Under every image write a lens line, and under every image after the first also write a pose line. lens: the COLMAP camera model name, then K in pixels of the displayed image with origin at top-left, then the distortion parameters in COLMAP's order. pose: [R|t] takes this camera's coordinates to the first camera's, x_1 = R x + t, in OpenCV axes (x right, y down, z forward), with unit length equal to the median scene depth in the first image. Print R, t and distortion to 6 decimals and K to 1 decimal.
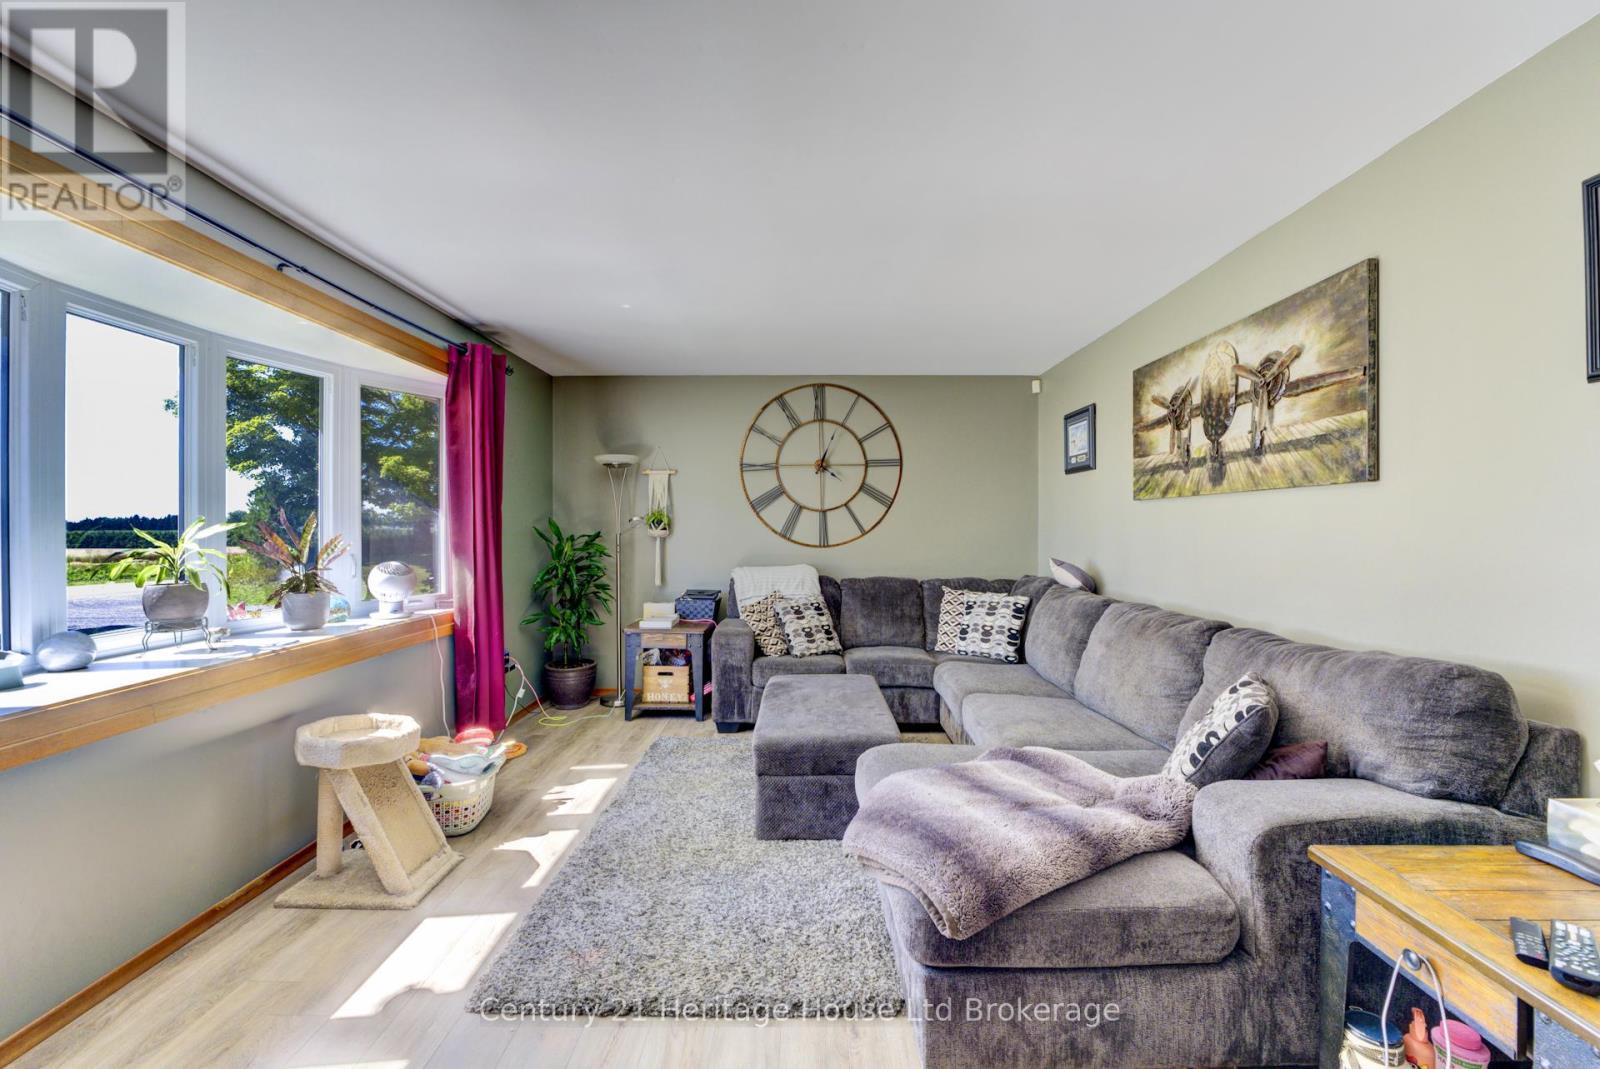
lens RADIAL K [[663.3, 0, 800.0], [0, 663.3, 534.5], [0, 0, 1]] dist [-0.000398, -0.000513]
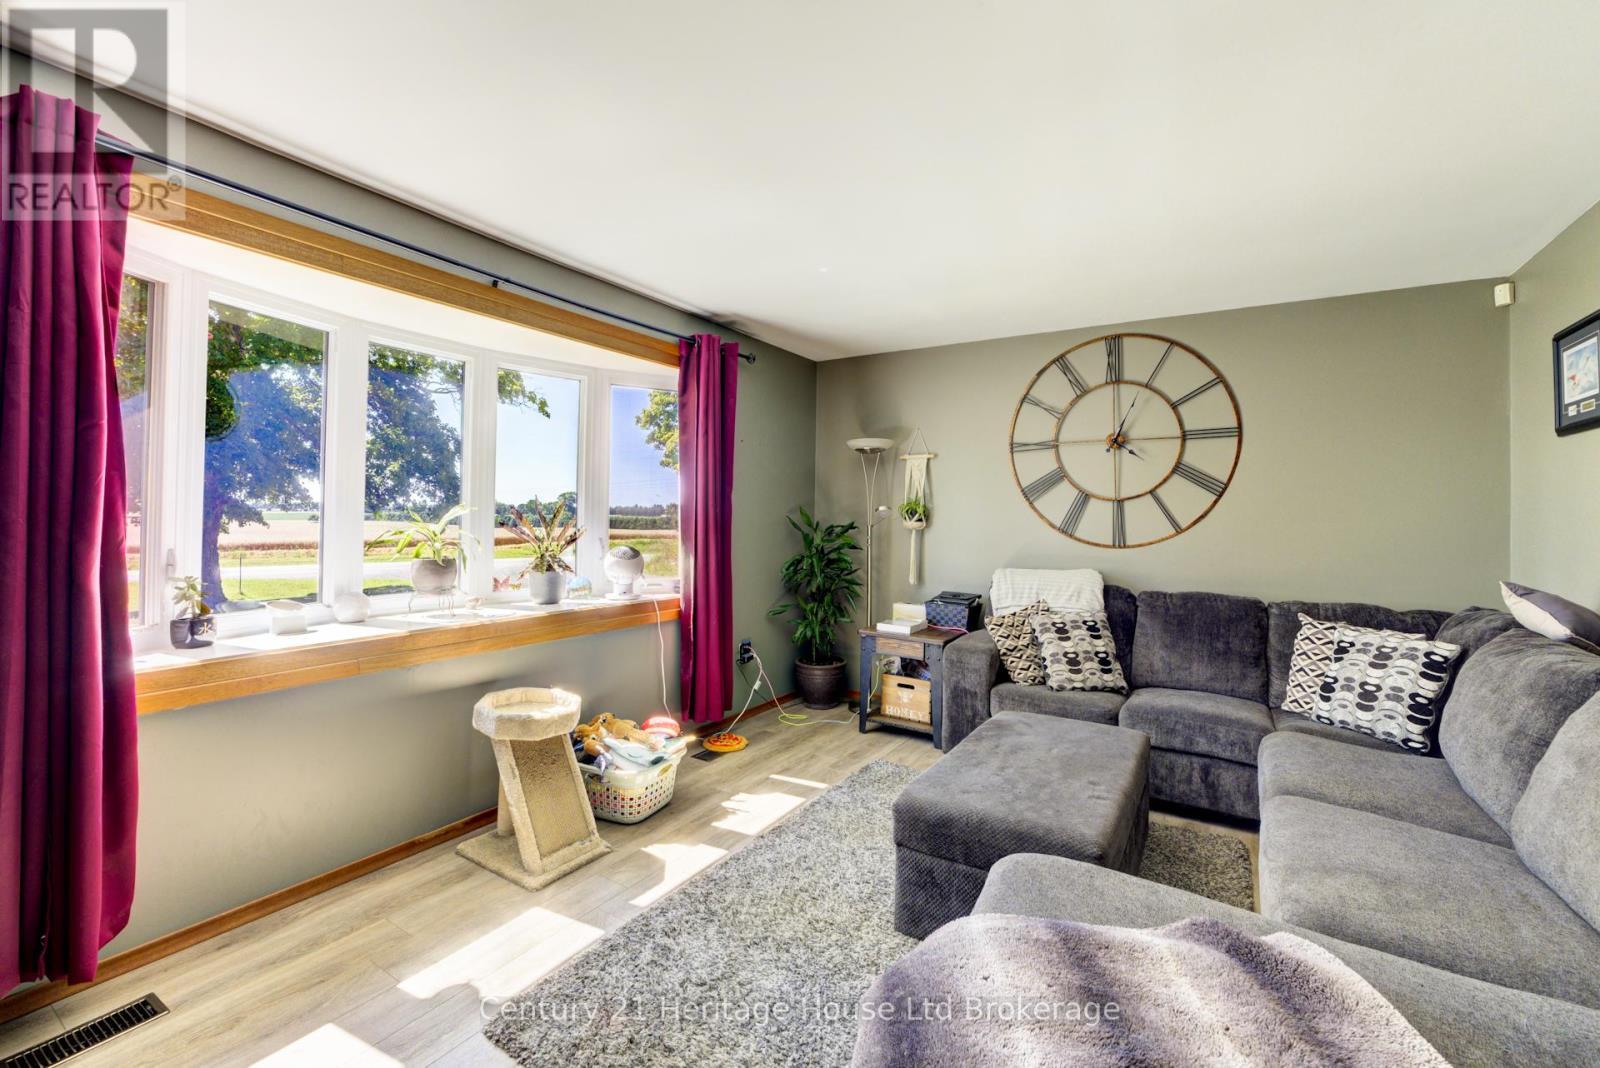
lens RADIAL K [[681.7, 0, 798.9], [0, 681.7, 508.0], [0, 0, 1]] dist [-0.001362, -0.000212]
pose [[0.851640, 0.007128, -0.524078, 0.152115], [-0.021345, 0.999550, -0.021091, -0.002629], [0.523692, 0.029148, 0.851409, 0.161261]]
